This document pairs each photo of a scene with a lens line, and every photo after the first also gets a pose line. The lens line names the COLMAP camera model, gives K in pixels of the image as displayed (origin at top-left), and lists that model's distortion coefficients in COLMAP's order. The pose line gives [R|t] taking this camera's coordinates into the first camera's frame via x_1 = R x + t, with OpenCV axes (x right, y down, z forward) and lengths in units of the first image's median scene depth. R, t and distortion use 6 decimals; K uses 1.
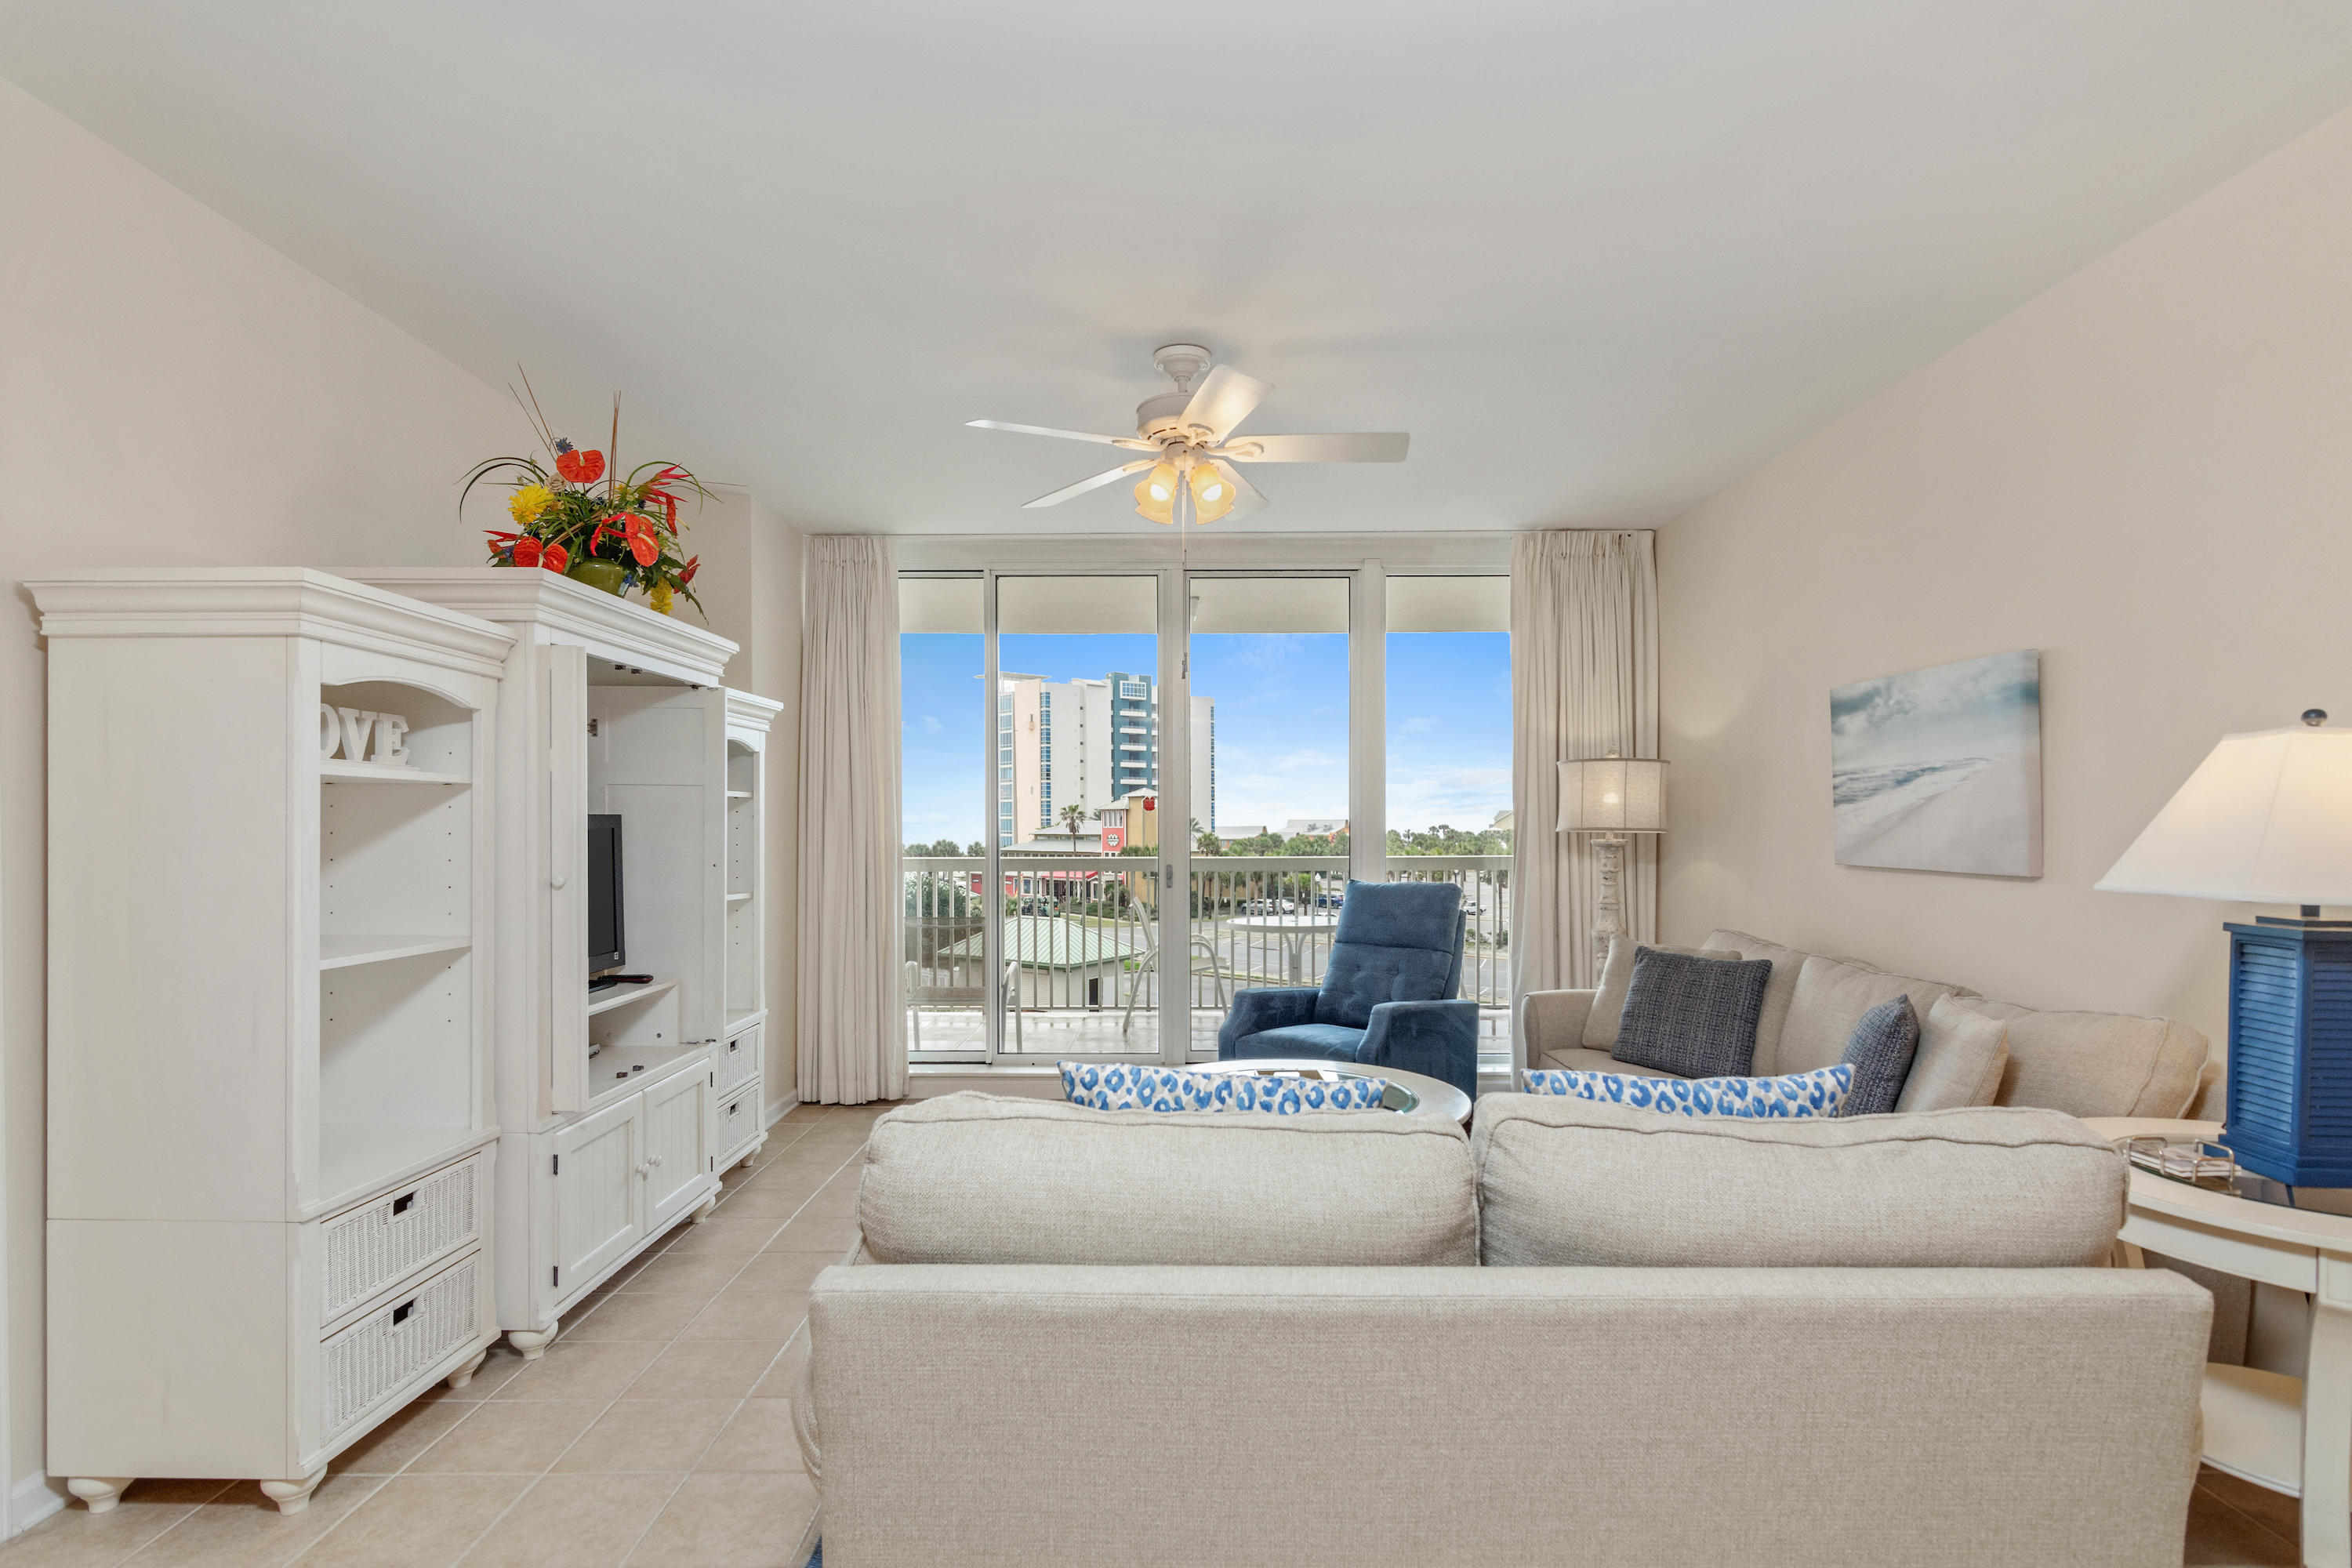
lens RADIAL K [[1144.1, 0, 1173.2], [0, 1144.1, 817.1], [0, 0, 1]] dist [0.004652, 0.001823]
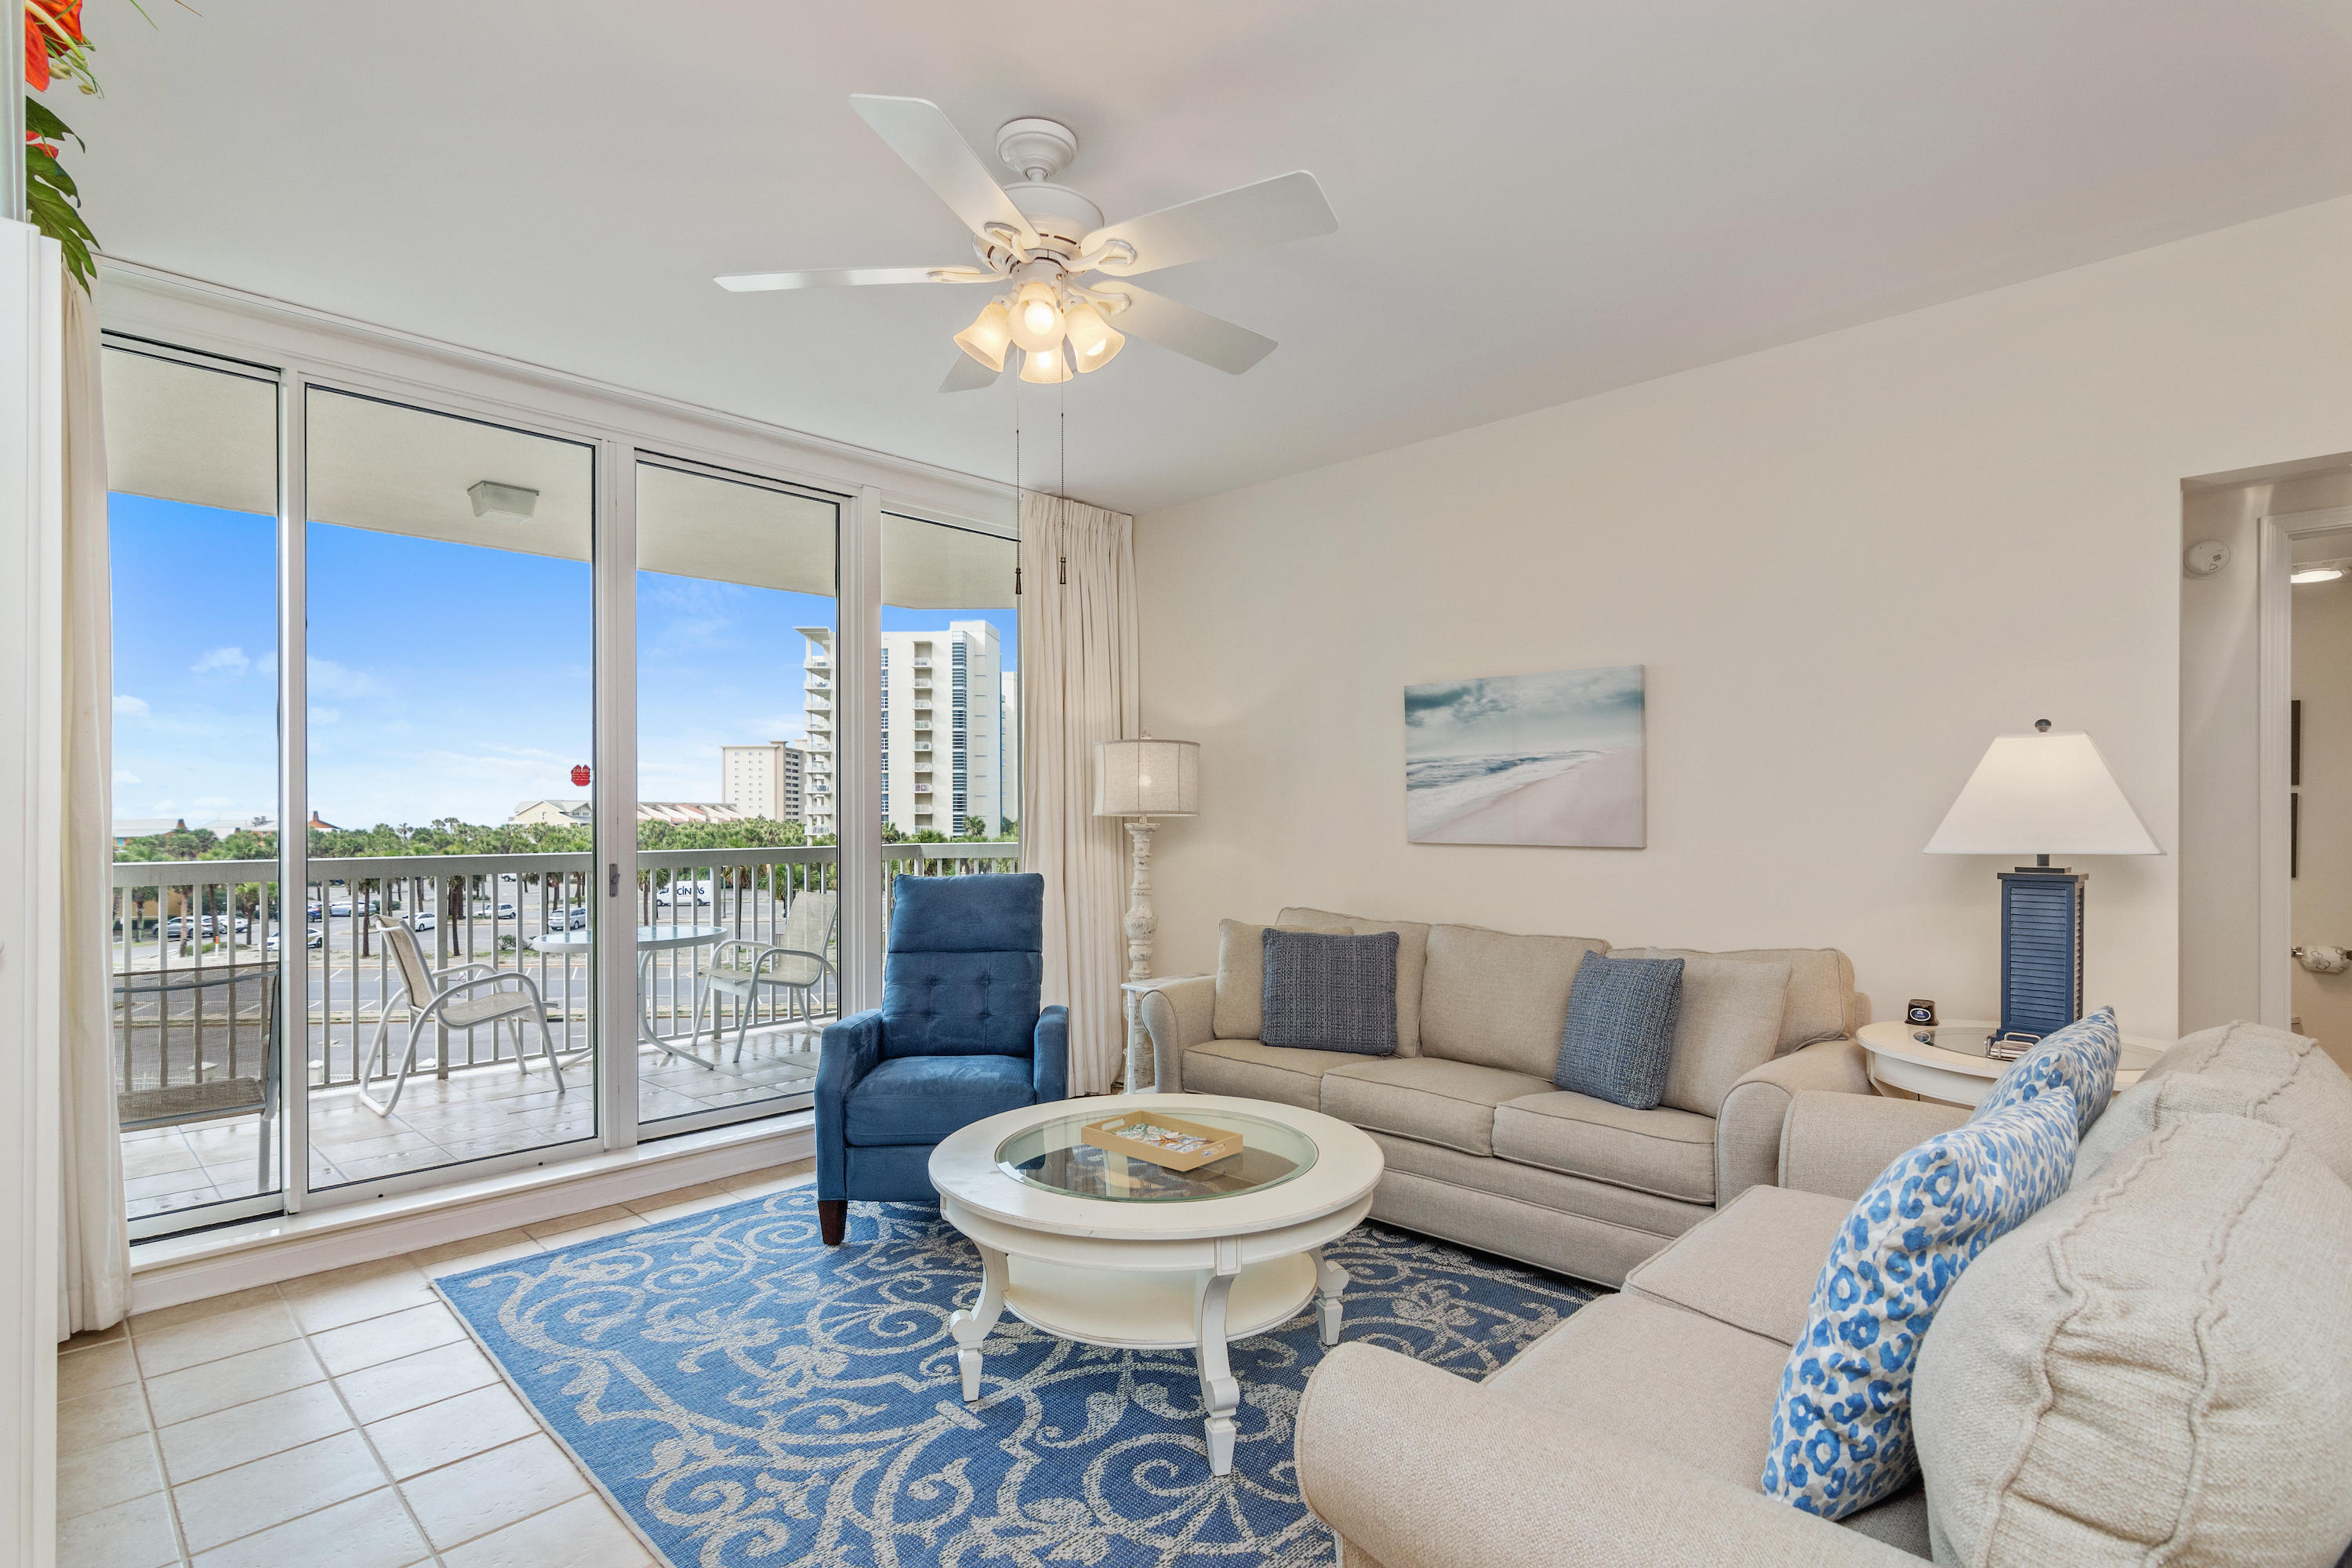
lens RADIAL K [[1144.1, 0, 1153.9], [0, 1144.1, 805.4], [0, 0, 1]] dist [0.004652, 0.001823]
pose [[0.696691, 0.007837, 0.717329, -0.409971], [-0.004502, 0.999968, -0.006553, 0.013788], [-0.717358, 0.001336, 0.696704, 0.412826]]
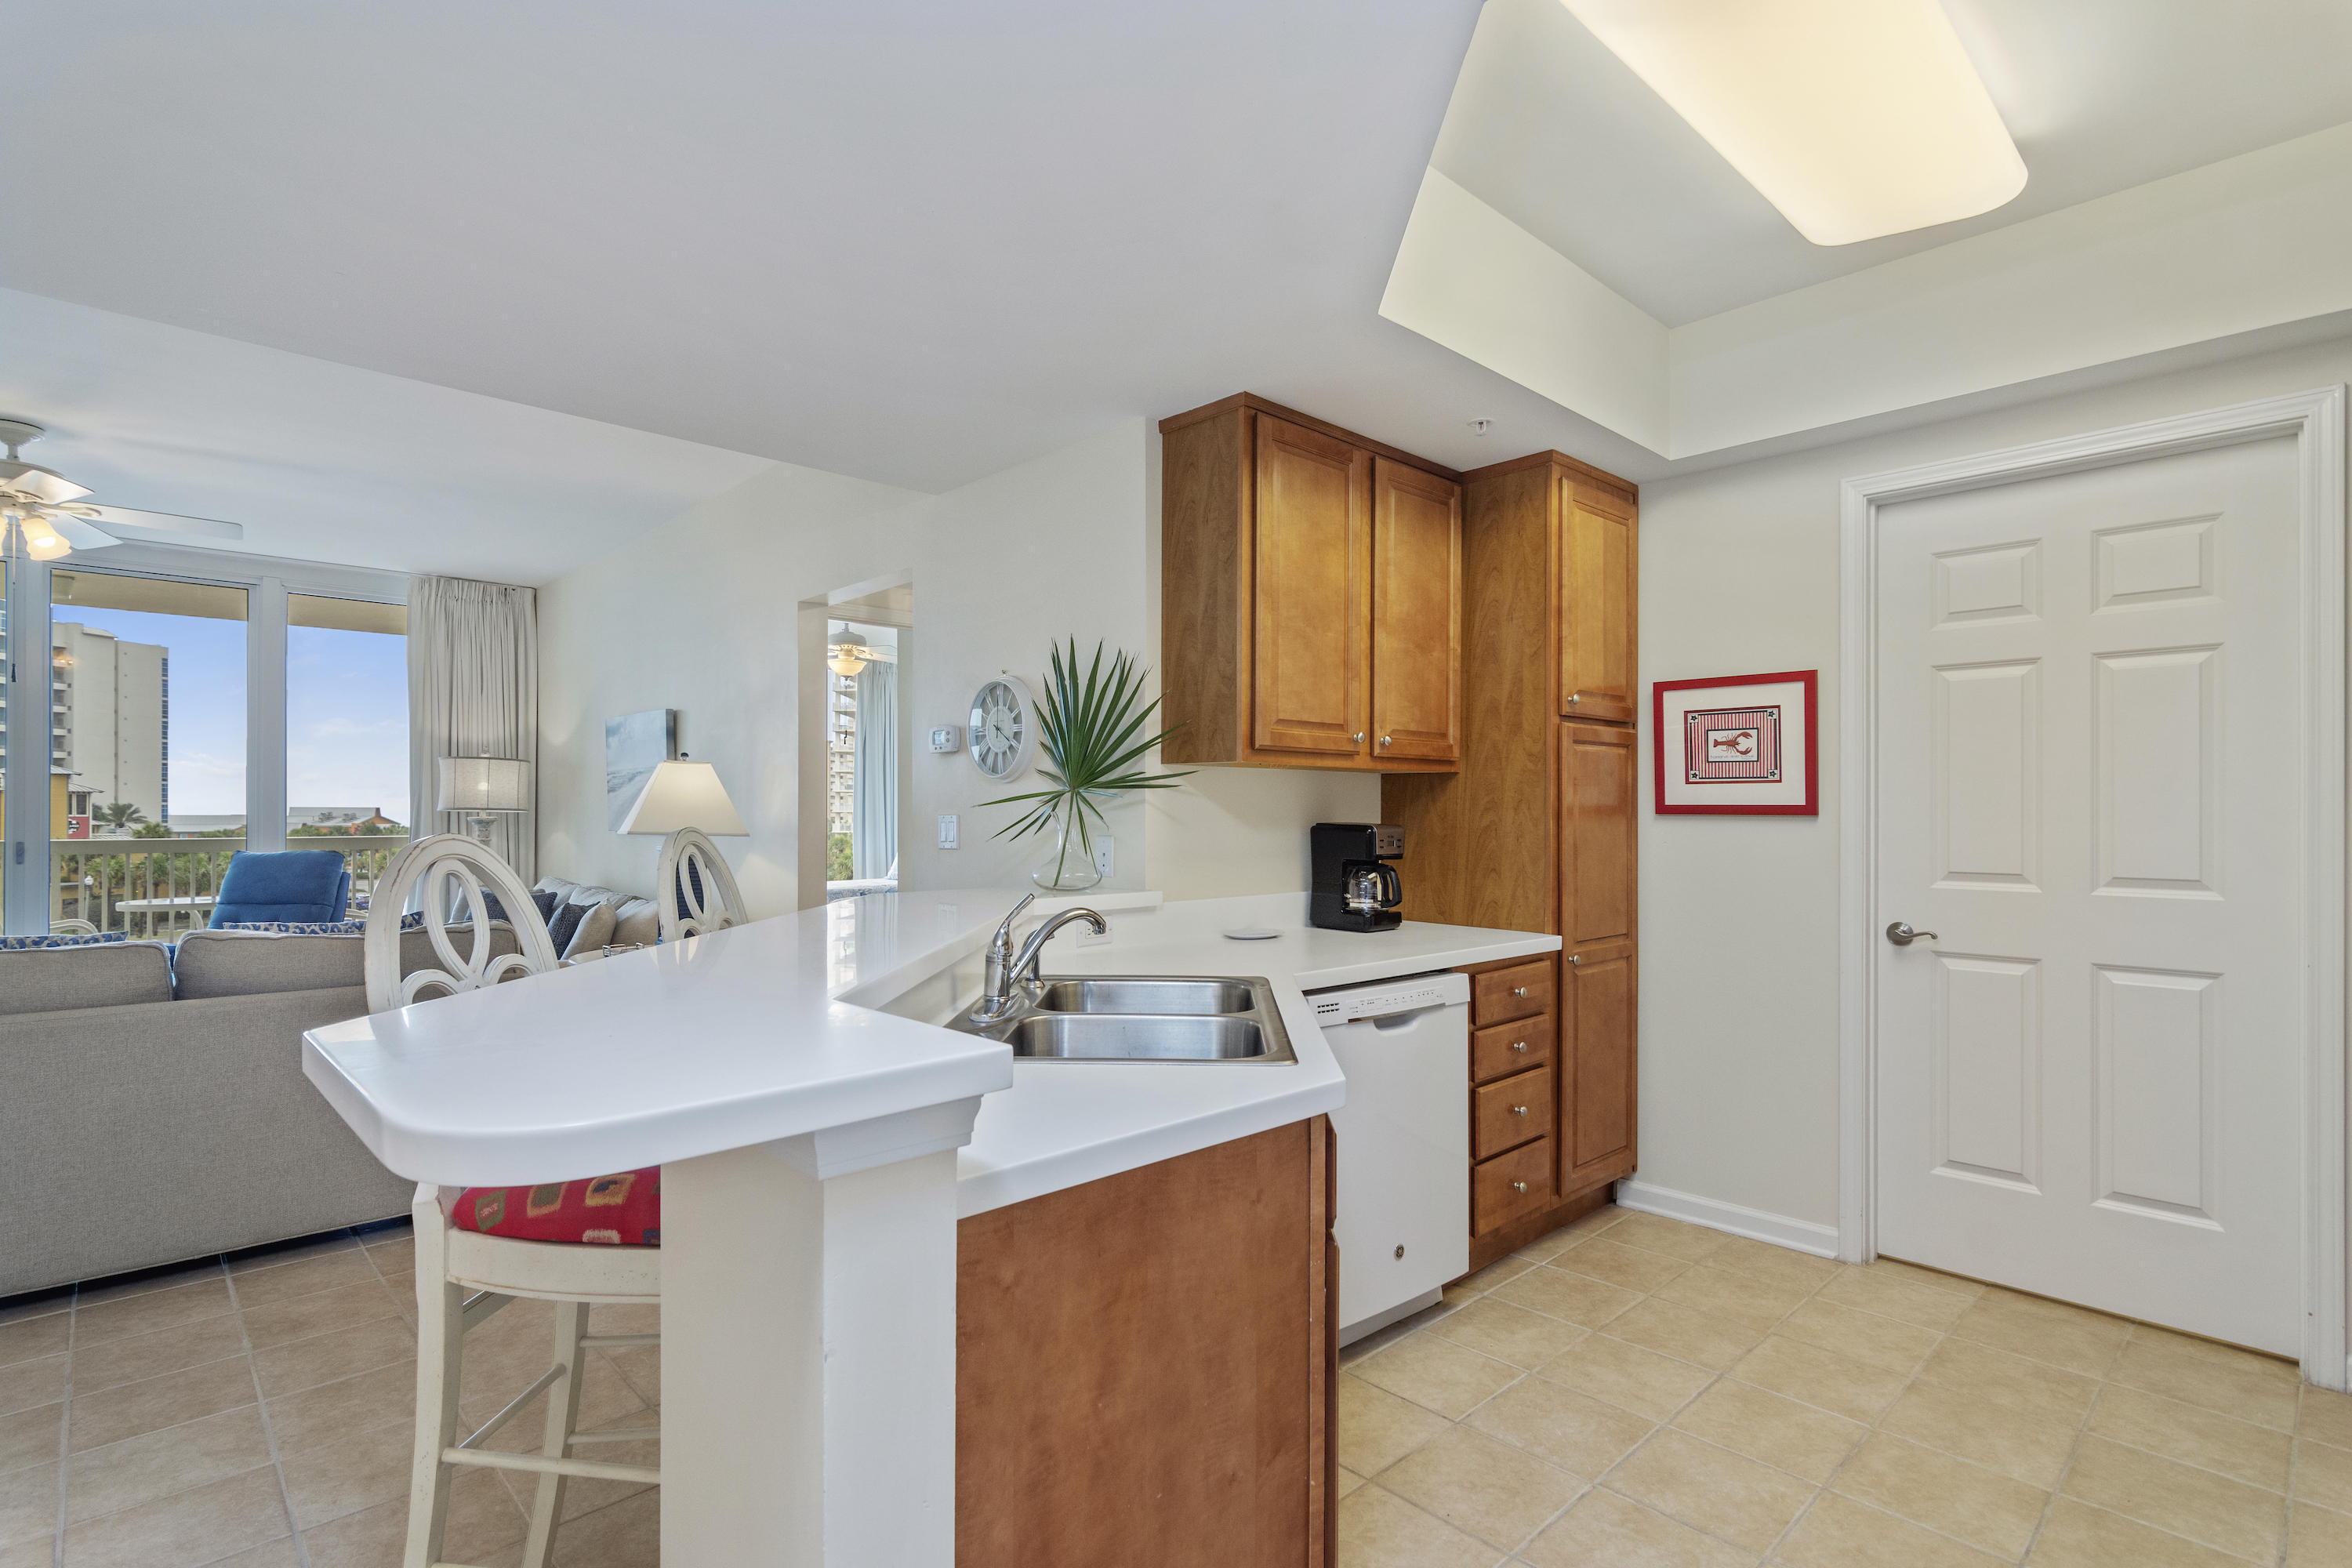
lens RADIAL K [[1144.1, 0, 1174.3], [0, 1144.1, 803.5], [0, 0, 1]] dist [0.004652, 0.001823]
pose [[0.727830, 0.009660, 0.685689, 0.064231], [-0.007712, 0.999953, -0.005902, 0.007285], [-0.685714, -0.000993, 0.727870, -0.714199]]
